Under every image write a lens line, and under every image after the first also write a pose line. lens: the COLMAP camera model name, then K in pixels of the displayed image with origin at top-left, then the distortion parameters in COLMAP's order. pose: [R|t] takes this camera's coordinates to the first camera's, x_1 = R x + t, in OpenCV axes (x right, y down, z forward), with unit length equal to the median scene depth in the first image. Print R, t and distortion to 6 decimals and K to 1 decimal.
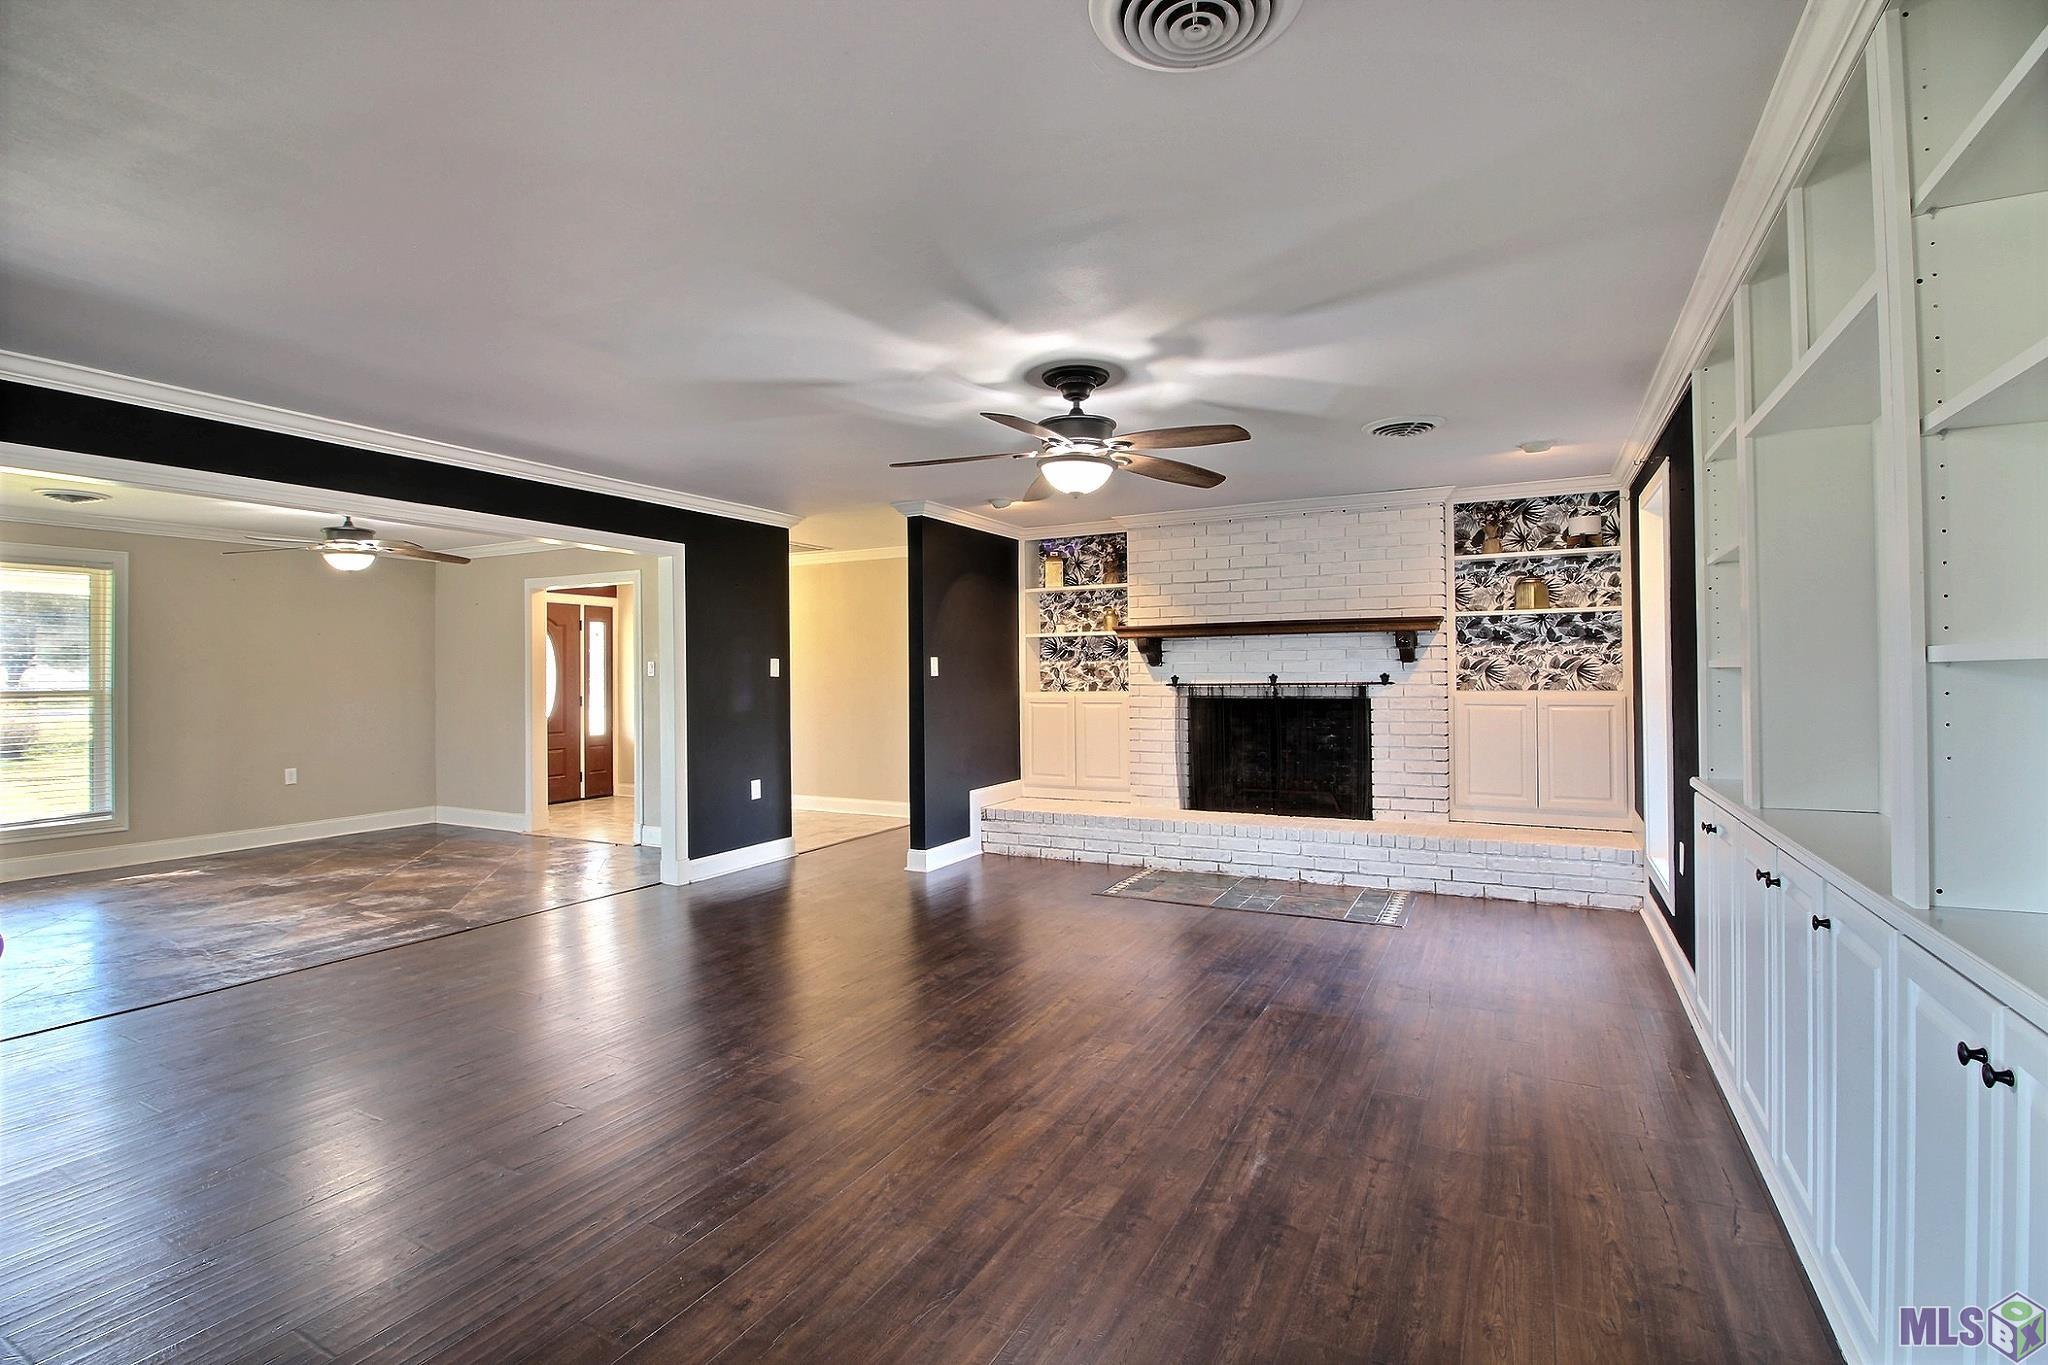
lens RADIAL K [[949.2, 0, 1032.7], [0, 949.2, 669.8], [0, 0, 1]] dist [-0.001614, -0.000269]
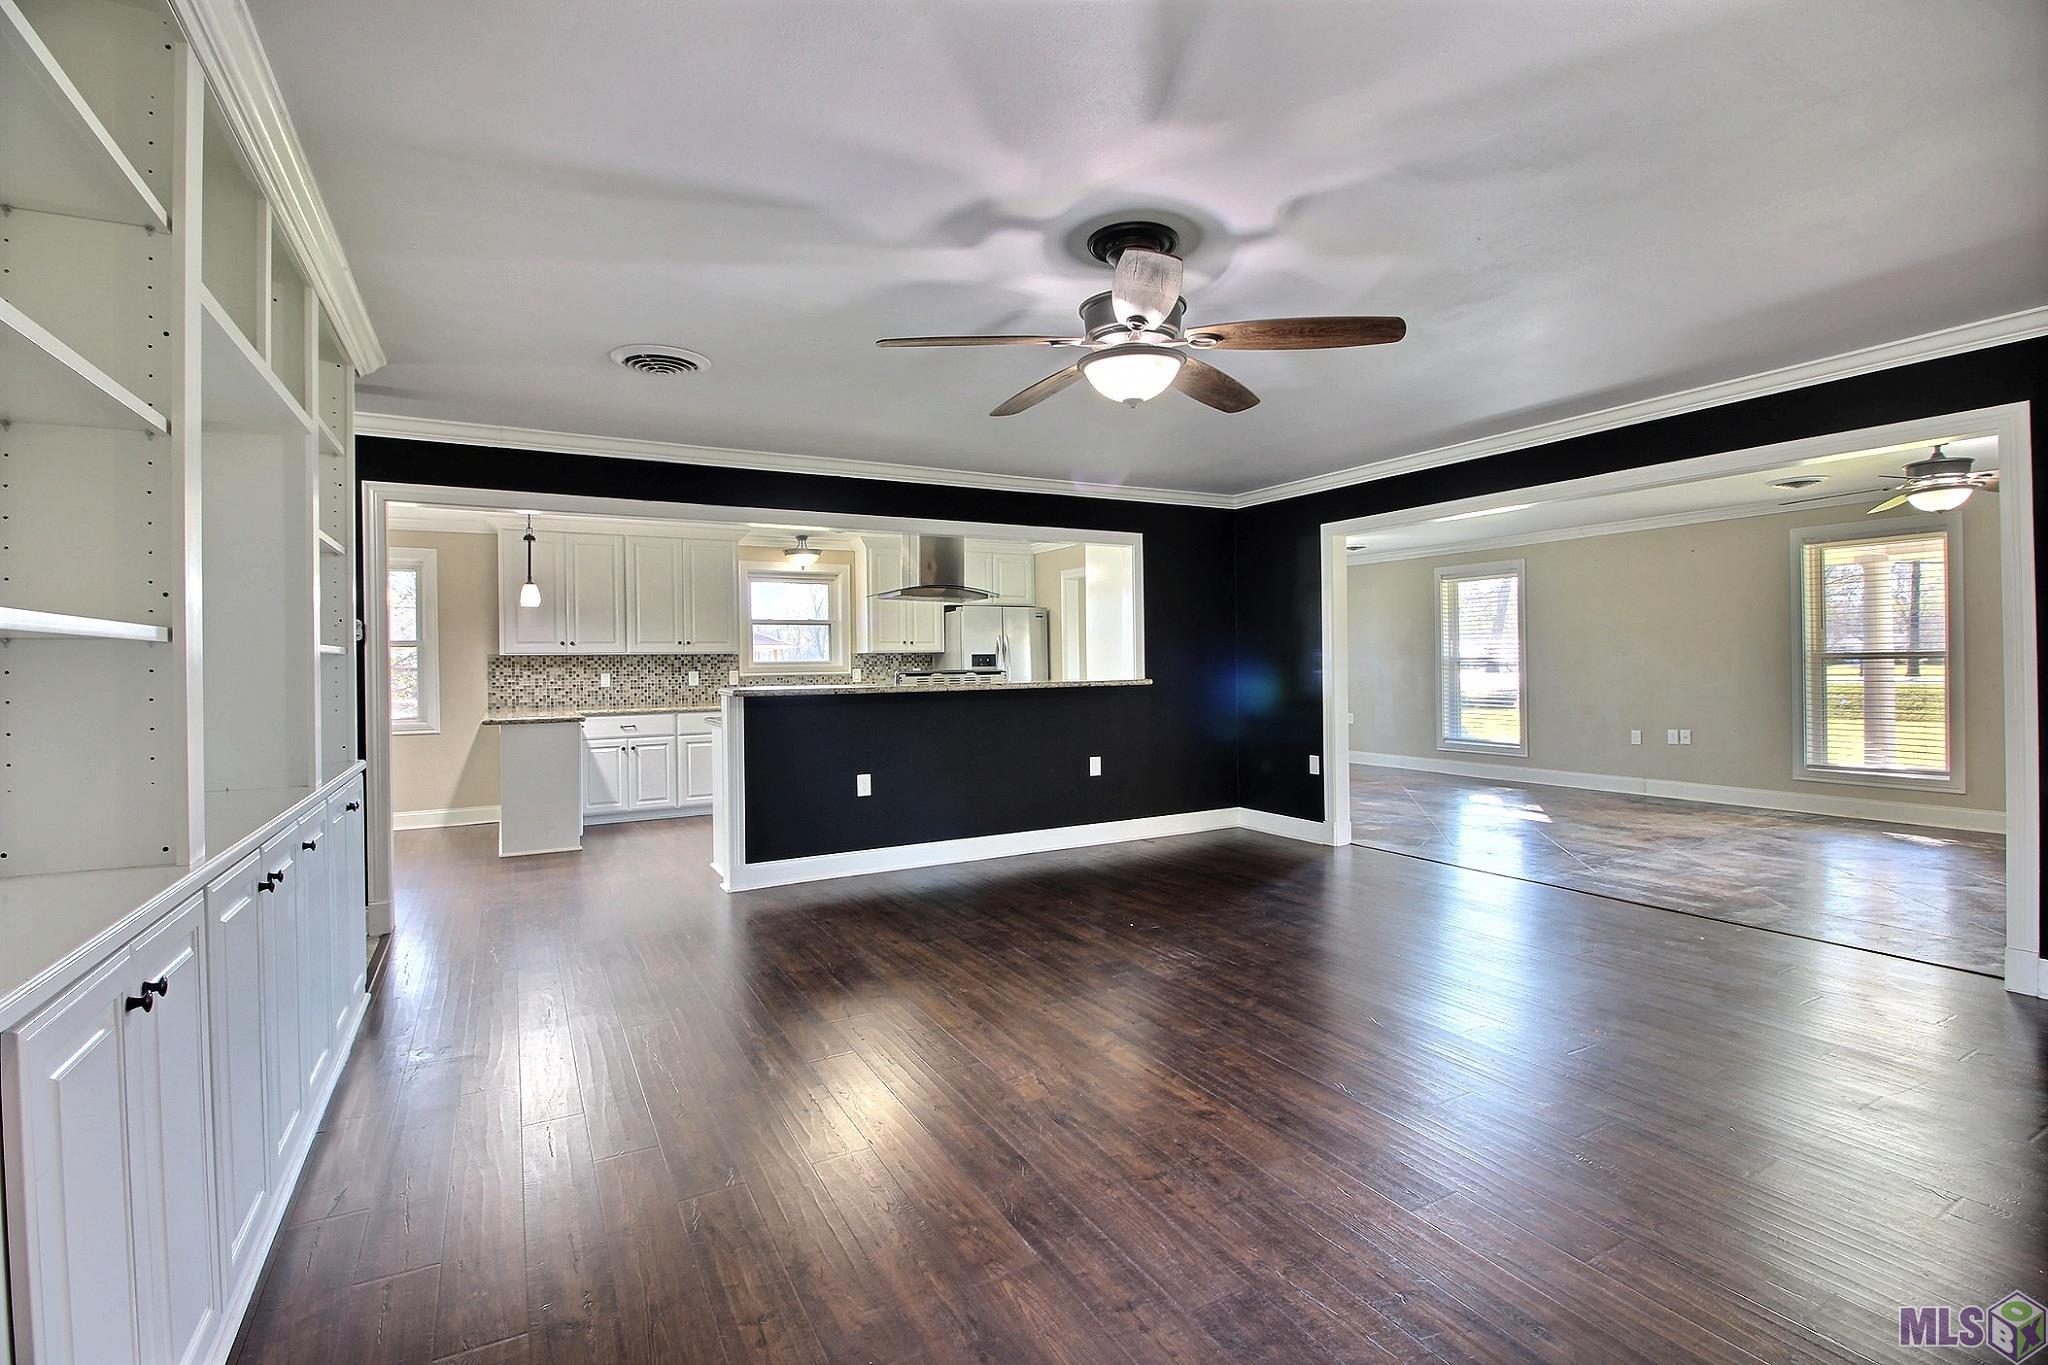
lens RADIAL K [[949.2, 0, 1032.7], [0, 949.2, 669.8], [0, 0, 1]] dist [-0.001614, -0.000269]
pose [[-0.559275, 0.019309, -0.828757, 0.697175], [0.023258, 0.999701, 0.007596, 0.017726], [0.828656, -0.015027, -0.559556, 1.319725]]
